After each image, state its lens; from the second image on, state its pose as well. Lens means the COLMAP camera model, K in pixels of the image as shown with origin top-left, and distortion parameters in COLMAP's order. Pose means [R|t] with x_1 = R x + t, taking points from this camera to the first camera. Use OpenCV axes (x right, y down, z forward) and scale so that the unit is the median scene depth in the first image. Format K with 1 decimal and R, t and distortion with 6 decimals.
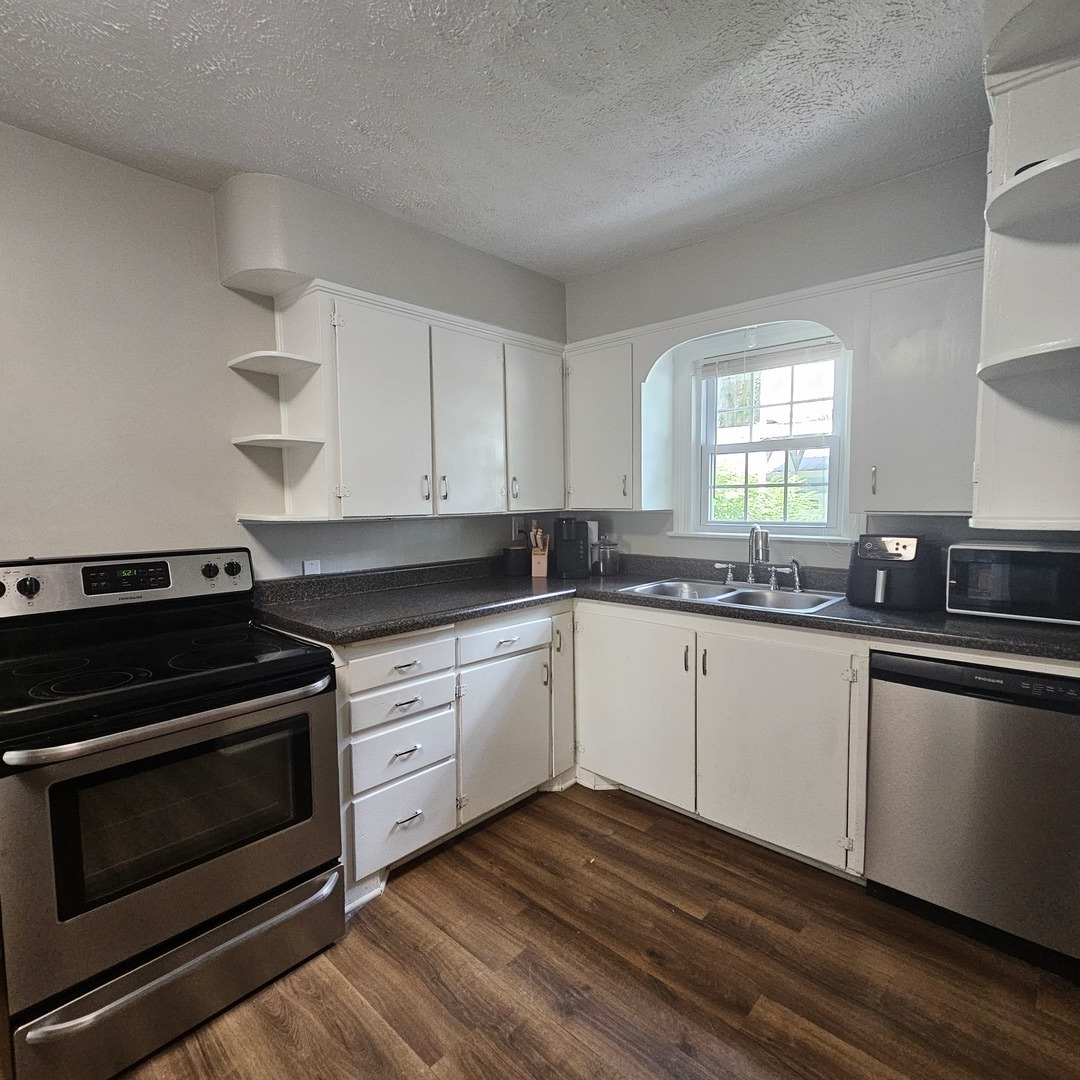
lens RADIAL K [[587.8, 0, 529.5], [0, 587.8, 546.8], [0, 0, 1]] dist [0.000465, 0.000539]
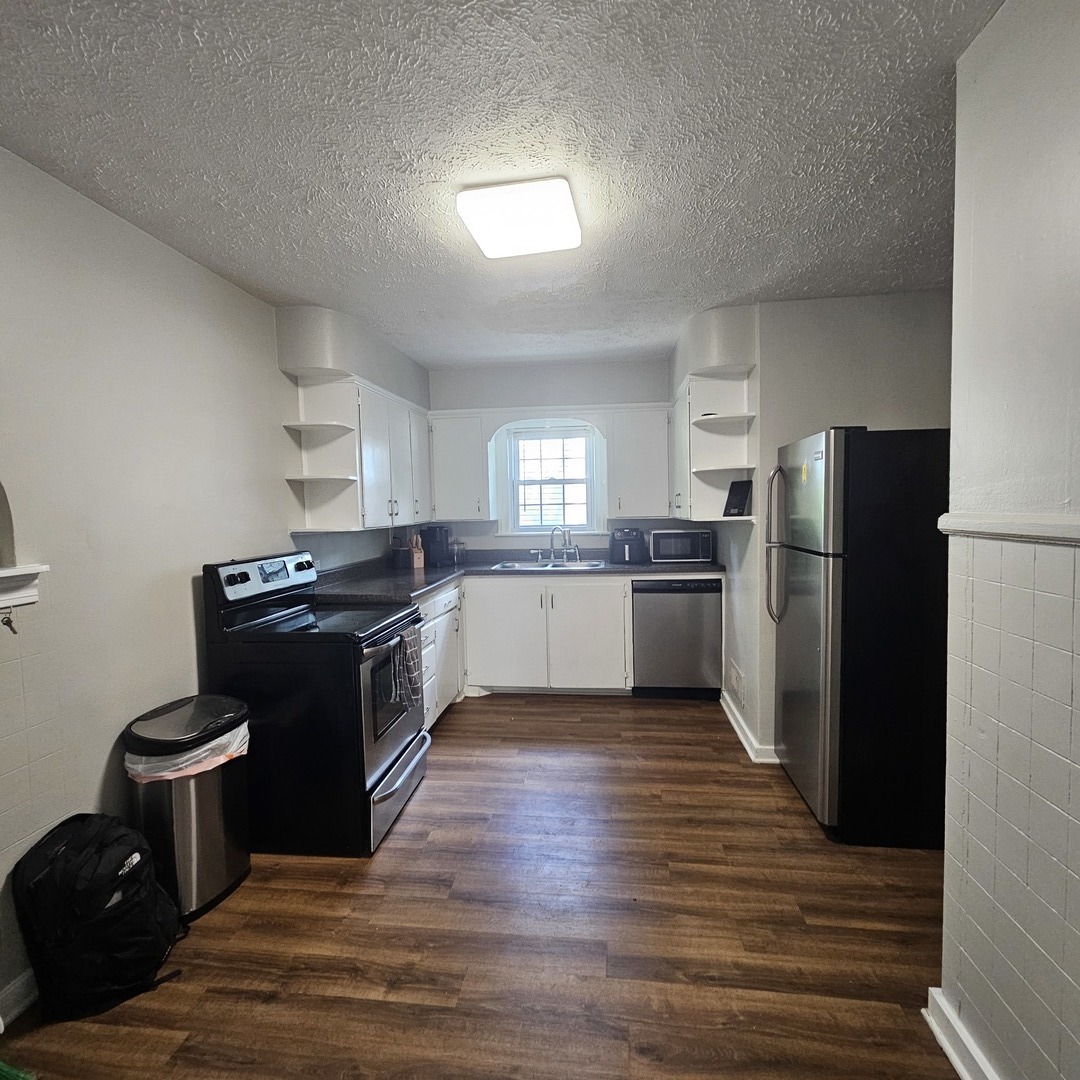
lens RADIAL K [[587.0, 0, 531.3], [0, 587.0, 541.9], [0, 0, 1]] dist [-0.002501, 0.001556]
pose [[0.816346, -0.045085, 0.575801, -0.727506], [0.061667, 0.998054, -0.009282, 0.021968], [-0.574262, 0.043085, 0.817537, -0.428621]]
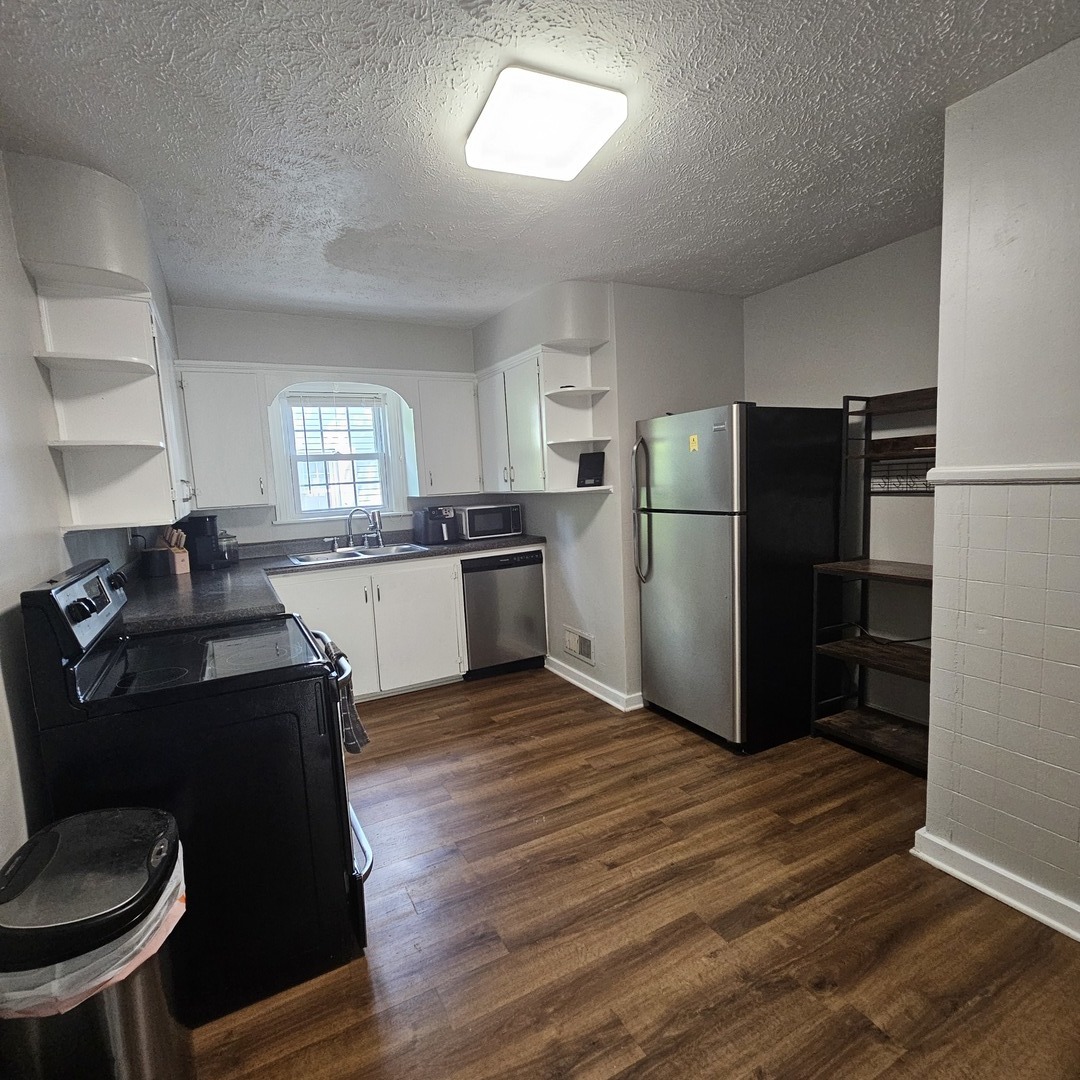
lens RADIAL K [[587.8, 0, 529.5], [0, 587.8, 546.8], [0, 0, 1]] dist [0.000465, 0.000539]
pose [[0.339639, -0.120540, 0.932800, -0.943438], [0.121278, 0.989087, 0.083655, -0.012094], [-0.932704, 0.084715, 0.350552, 0.035316]]
